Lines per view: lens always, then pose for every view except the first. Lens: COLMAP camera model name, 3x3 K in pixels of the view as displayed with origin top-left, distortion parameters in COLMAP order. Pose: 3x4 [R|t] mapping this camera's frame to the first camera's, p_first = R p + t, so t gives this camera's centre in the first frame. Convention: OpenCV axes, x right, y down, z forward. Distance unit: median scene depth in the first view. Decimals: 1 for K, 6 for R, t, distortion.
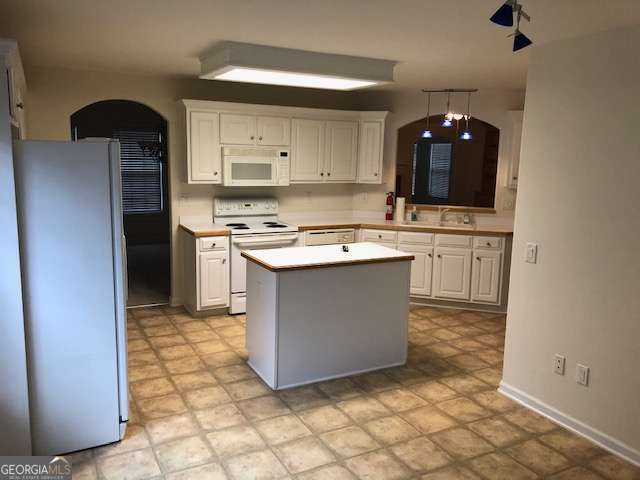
lens RADIAL K [[514.5, 0, 315.4], [0, 514.5, 234.2], [0, 0, 1]] dist [0.092352, -0.148507]
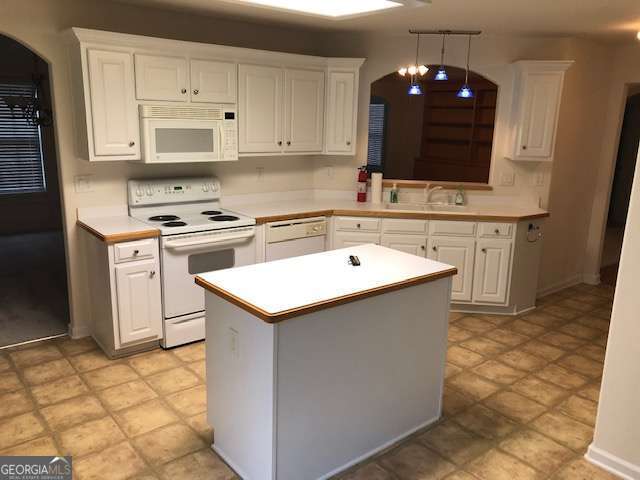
lens RADIAL K [[520.2, 0, 317.3], [0, 520.2, 237.0], [0, 0, 1]] dist [0.041900, -0.051515]
pose [[0.980801, -0.041248, 0.190600, -0.085881], [0.026646, 0.996554, 0.078546, -0.042232], [-0.193183, -0.071959, 0.978520, 0.265748]]
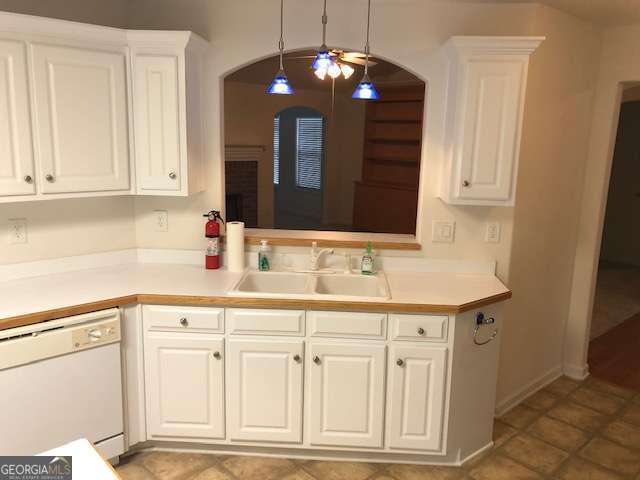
lens RADIAL K [[514.5, 0, 315.4], [0, 514.5, 234.2], [0, 0, 1]] dist [0.092352, -0.148507]
pose [[0.969418, -0.045432, 0.241174, 0.135687], [0.034903, 0.998249, 0.047752, -0.089133], [-0.242921, -0.037874, 0.969307, 0.574881]]
